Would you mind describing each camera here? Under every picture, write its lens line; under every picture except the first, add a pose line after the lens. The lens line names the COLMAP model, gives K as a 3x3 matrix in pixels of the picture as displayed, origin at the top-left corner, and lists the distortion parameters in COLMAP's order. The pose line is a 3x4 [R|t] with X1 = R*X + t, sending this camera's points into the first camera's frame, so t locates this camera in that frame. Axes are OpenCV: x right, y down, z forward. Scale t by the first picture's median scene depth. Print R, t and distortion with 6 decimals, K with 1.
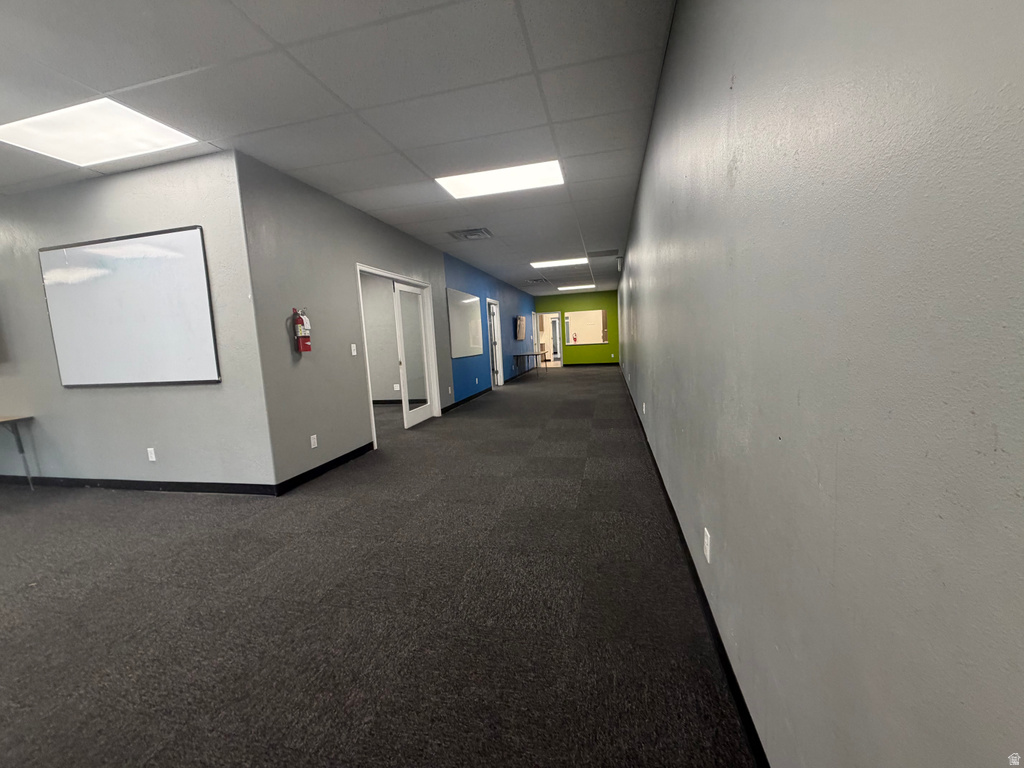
lens RADIAL K [[407.1, 0, 512.0], [0, 407.1, 384.0], [0, 0, 1]] dist [-0.001114, 0.000096]
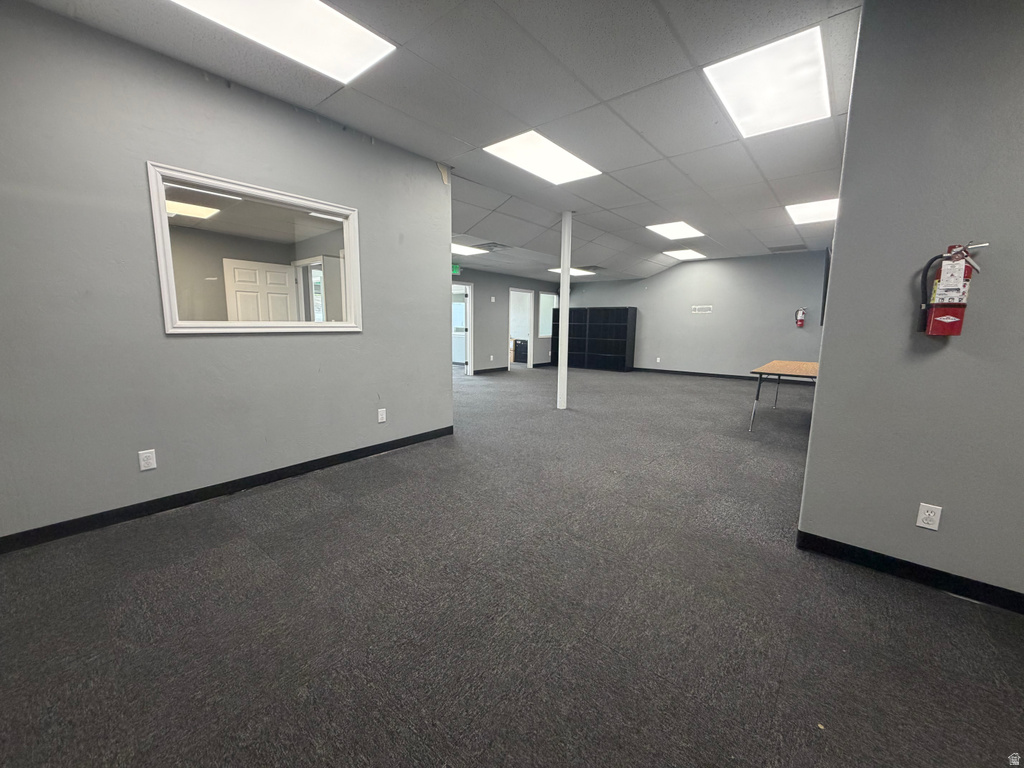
lens RADIAL K [[407.1, 0, 512.0], [0, 407.1, 384.0], [0, 0, 1]] dist [-0.001114, 0.000096]
pose [[-0.452874, 0.176694, -0.873891, 0.215106], [-0.086717, 0.966789, 0.240416, -0.127301], [0.887347, 0.184659, -0.422511, 1.004475]]
